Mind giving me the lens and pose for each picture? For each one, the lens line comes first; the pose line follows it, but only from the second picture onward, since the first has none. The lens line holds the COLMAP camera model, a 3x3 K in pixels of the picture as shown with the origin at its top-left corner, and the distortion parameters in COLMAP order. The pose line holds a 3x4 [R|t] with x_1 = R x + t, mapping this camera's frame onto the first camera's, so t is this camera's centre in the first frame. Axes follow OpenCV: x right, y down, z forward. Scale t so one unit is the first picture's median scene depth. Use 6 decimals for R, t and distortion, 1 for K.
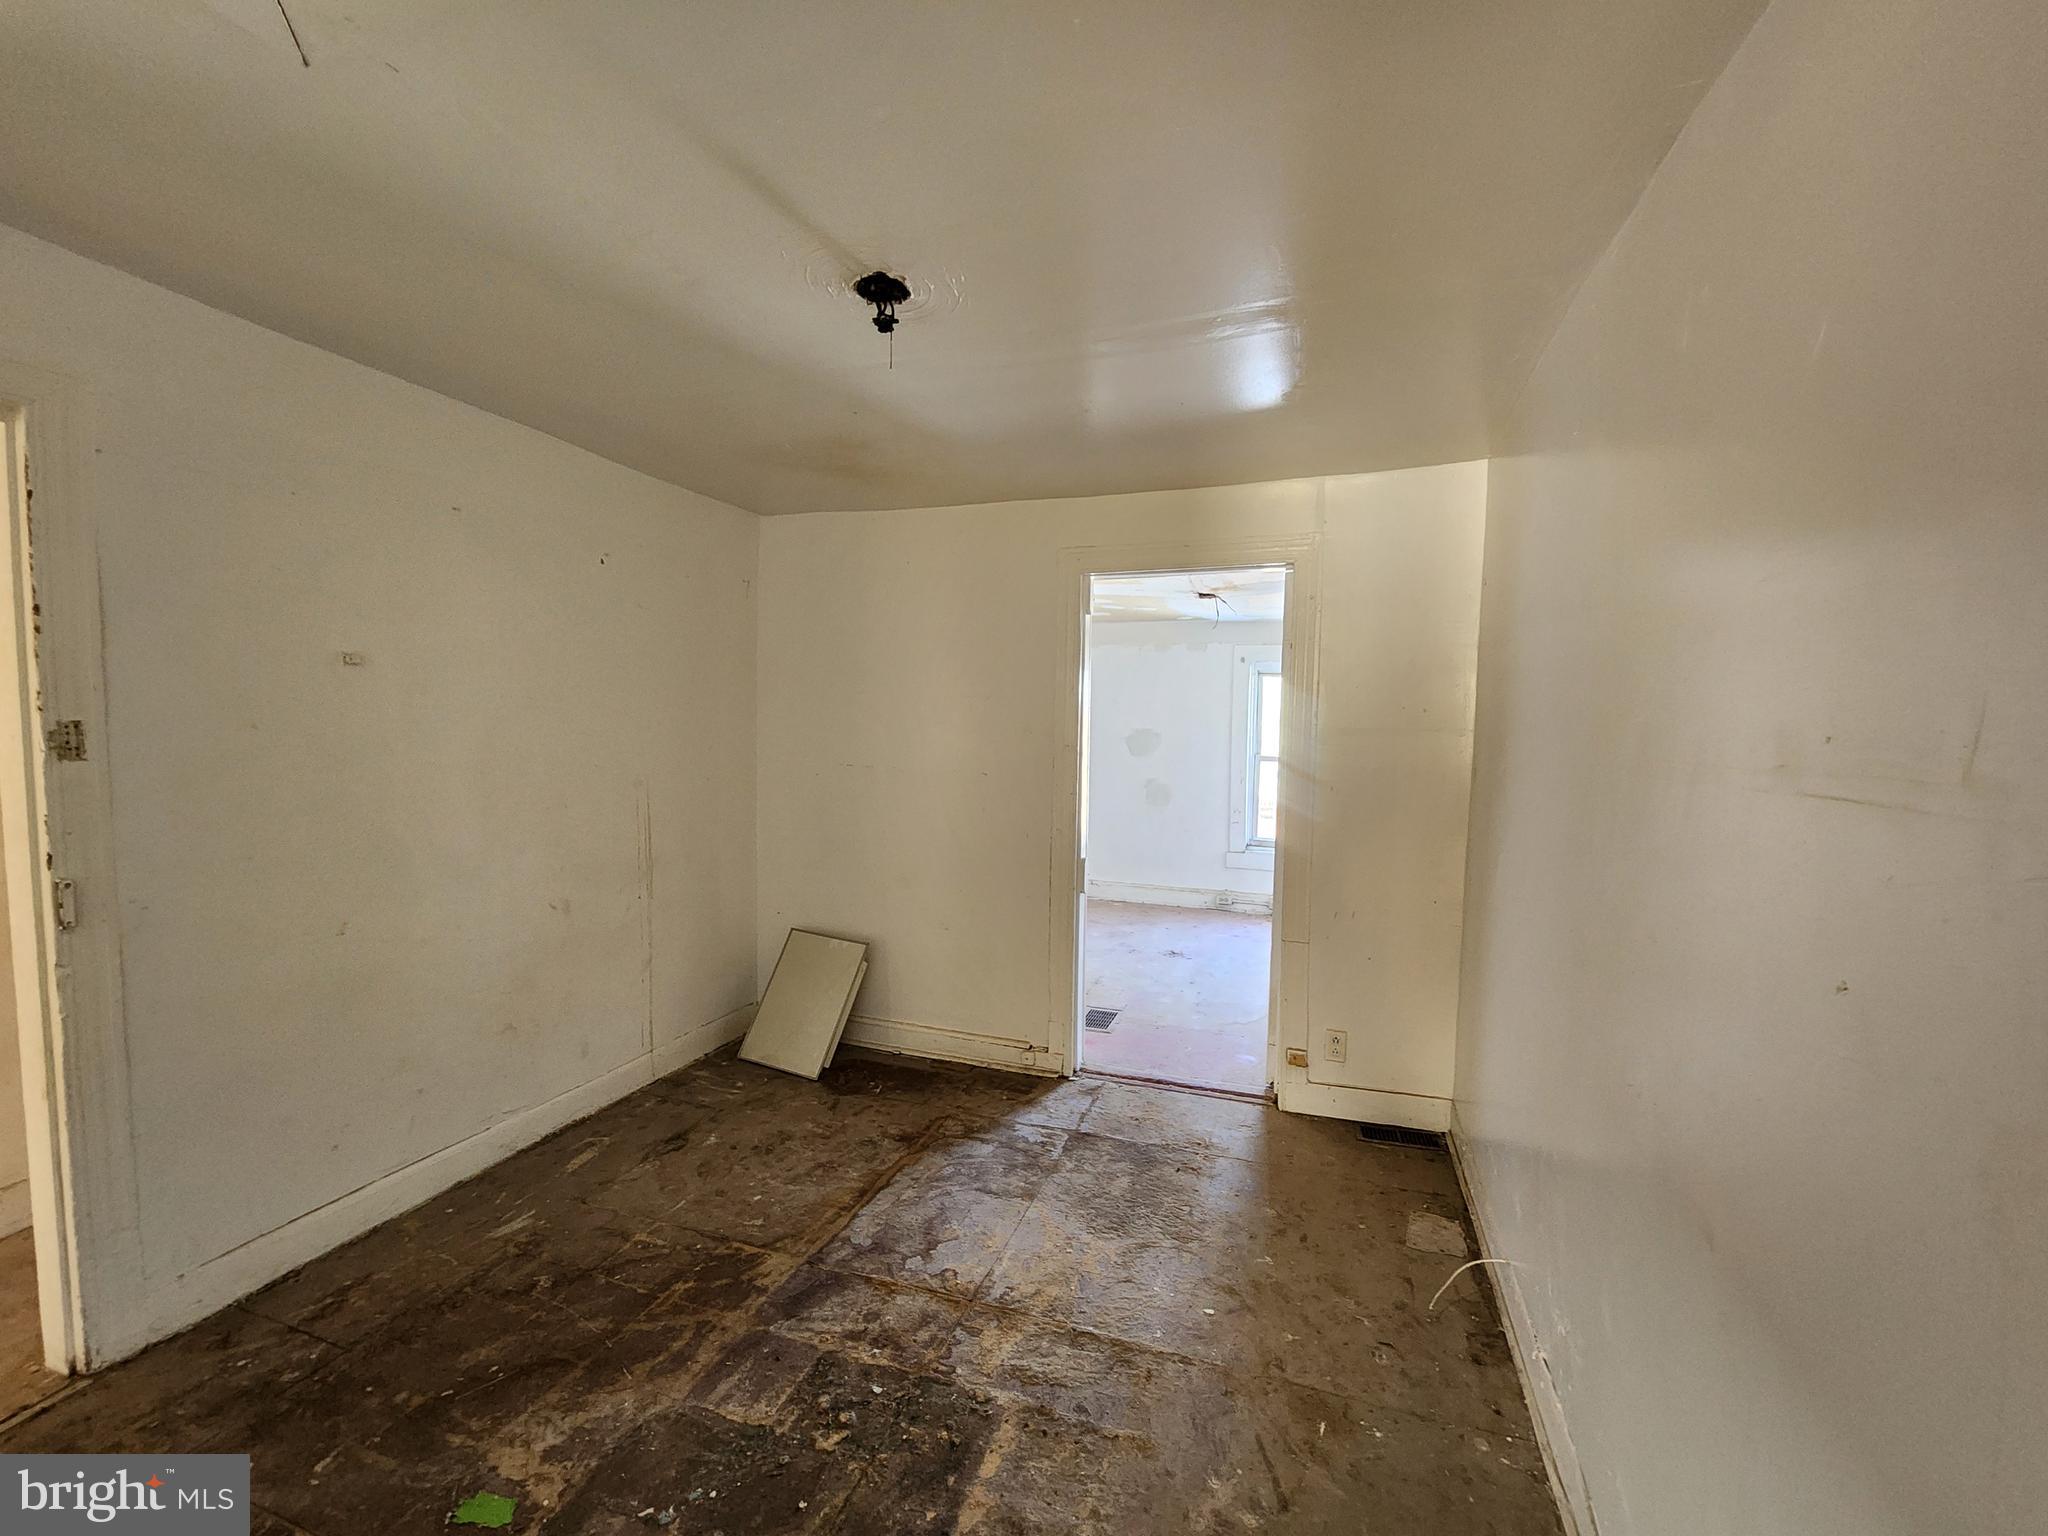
lens RADIAL K [[844.6, 0, 1036.1], [0, 844.6, 773.8], [0, 0, 1]] dist [-0.002152, 0.000507]
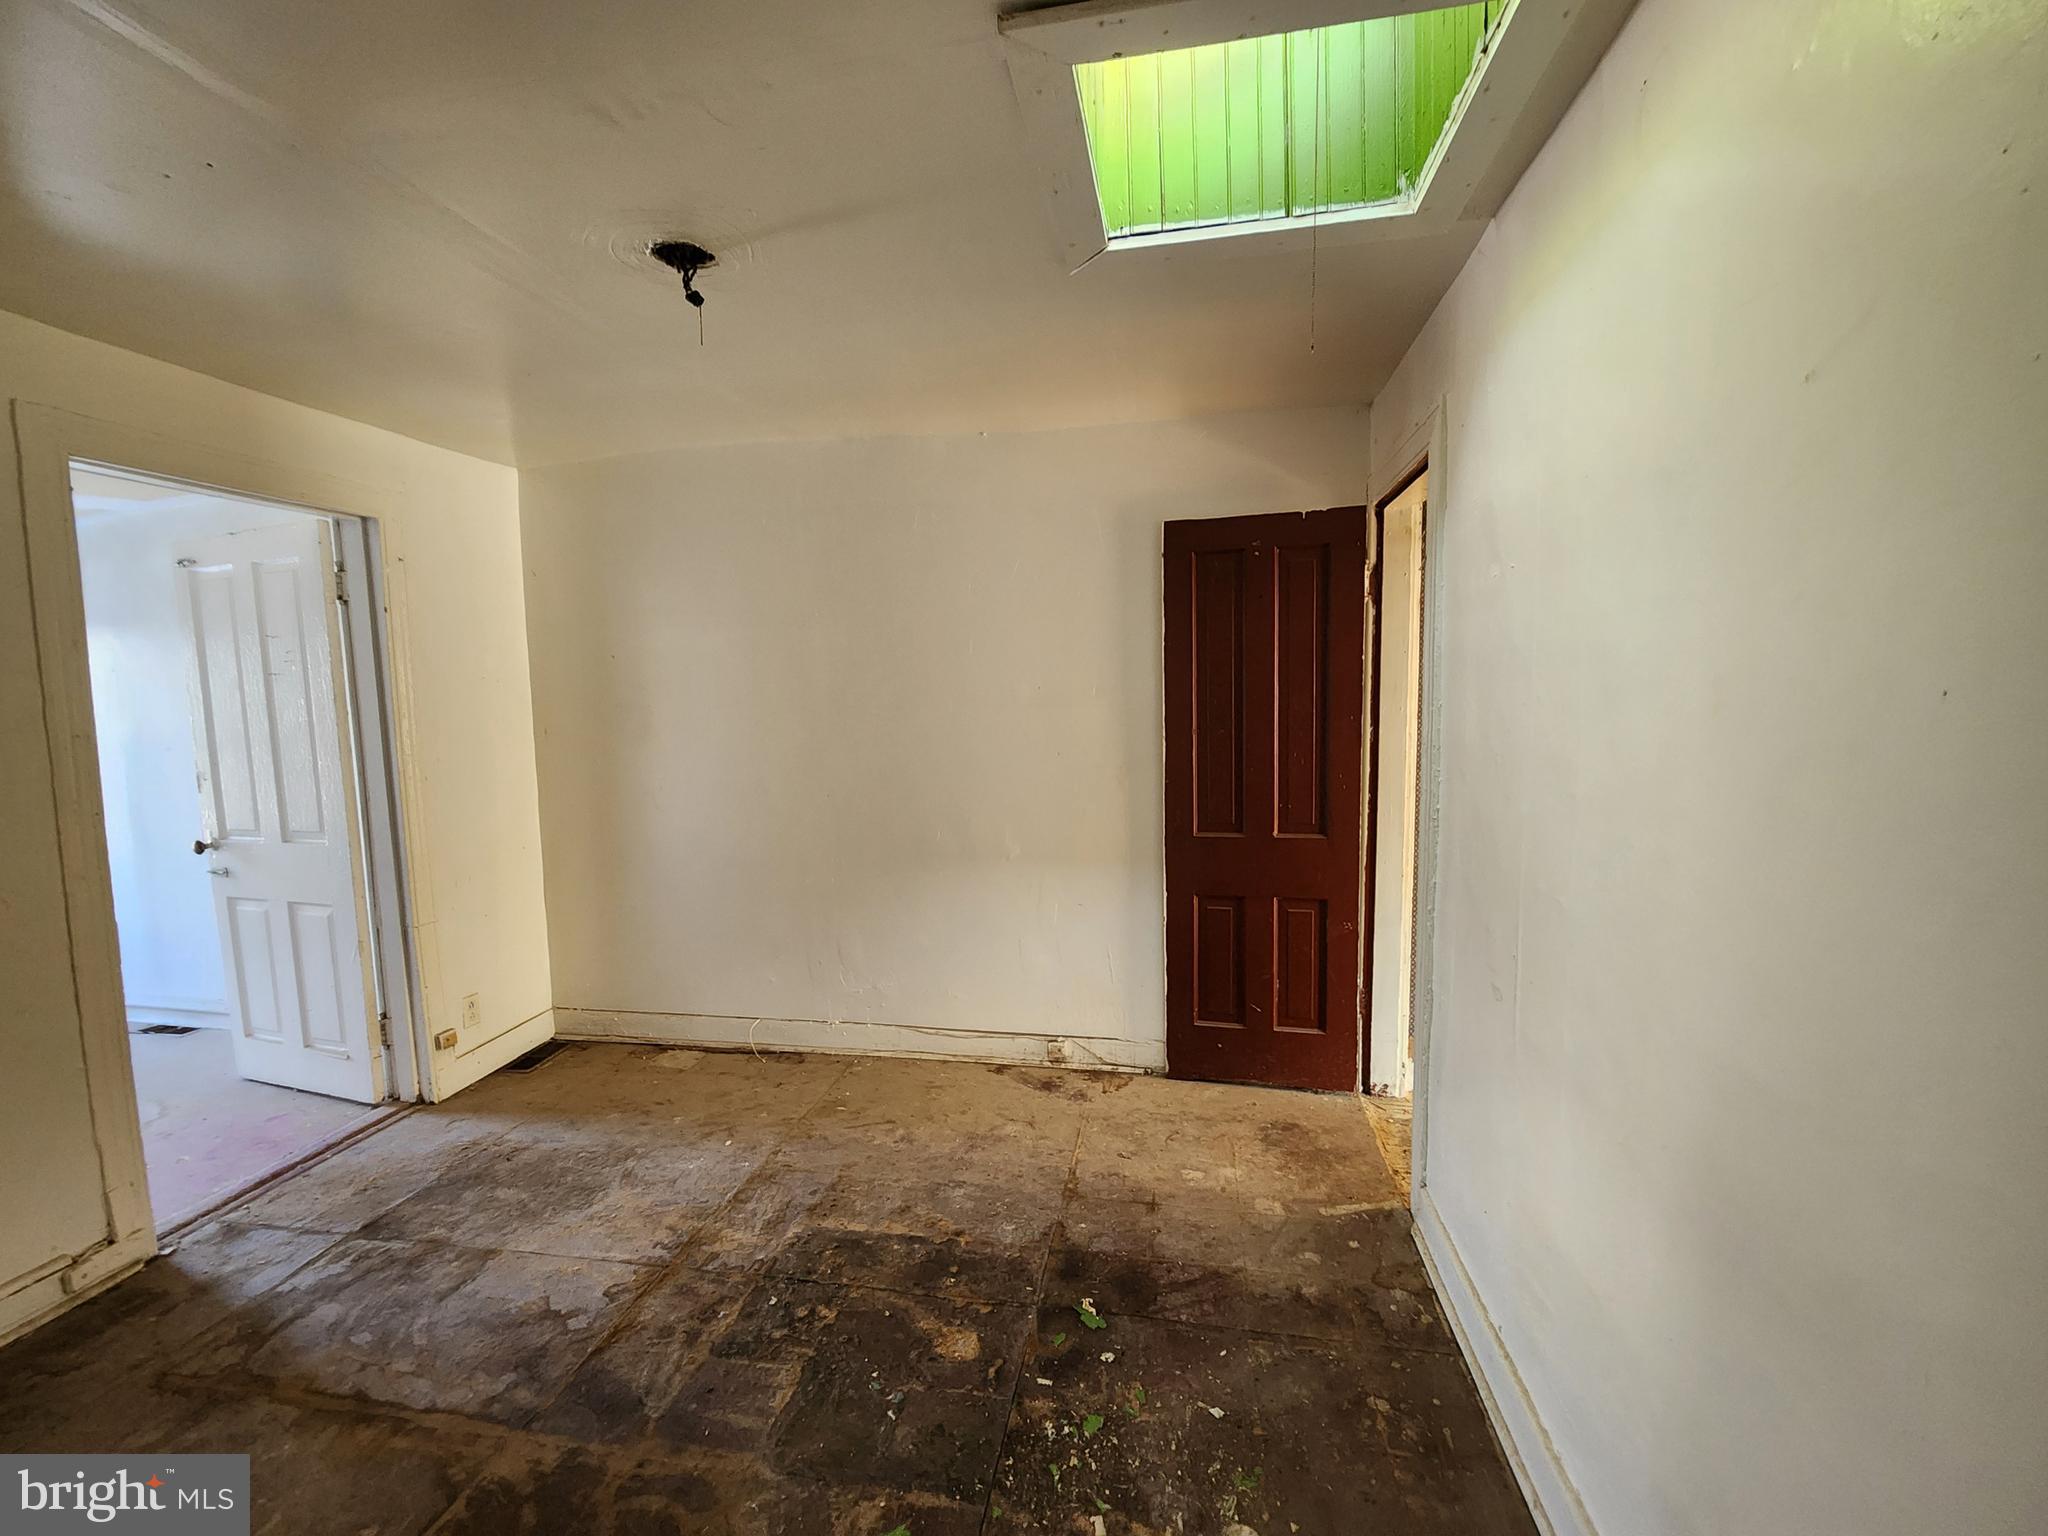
lens RADIAL K [[842.2, 0, 1054.3], [0, 842.2, 776.2], [0, 0, 1]] dist [-0.000914, -0.001660]
pose [[-0.169339, -0.106185, 0.979821, -1.044427], [0.075707, 0.989840, 0.120355, -0.040418], [-0.982646, 0.094560, -0.159580, 0.628954]]
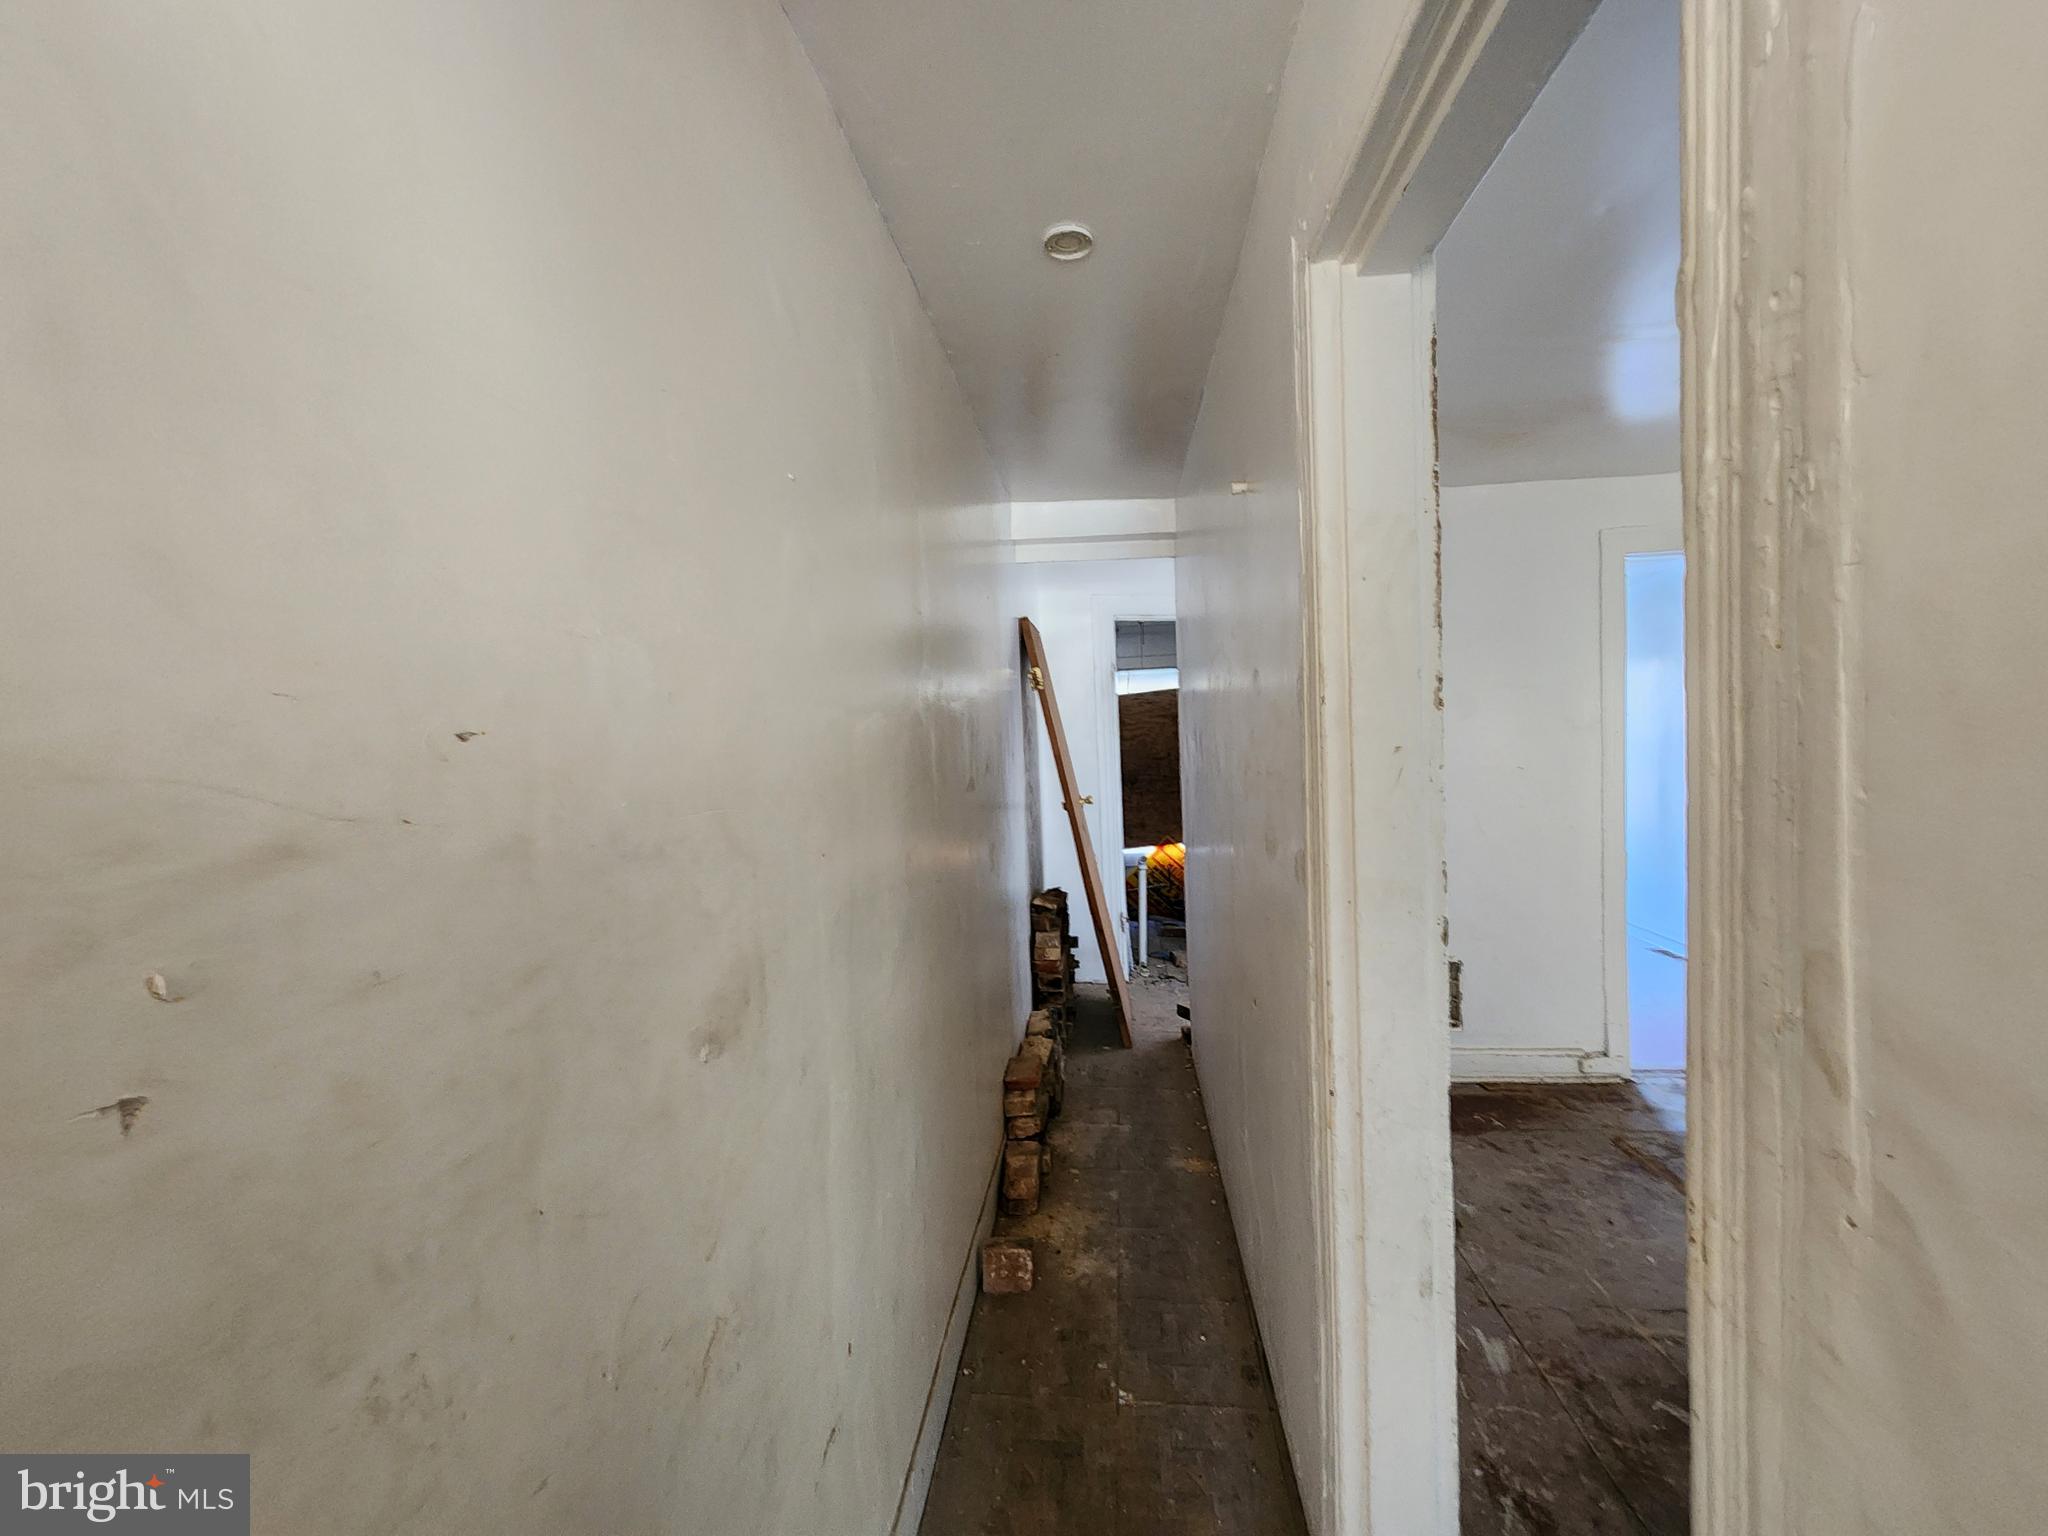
lens RADIAL K [[844.6, 0, 1017.9], [0, 844.6, 770.6], [0, 0, 1]] dist [-0.002152, 0.000507]
pose [[0.971455, -0.065536, 0.227991, -1.312014], [0.072743, 0.997078, -0.023343, -0.027458], [-0.225795, 0.039261, 0.973383, 0.335284]]
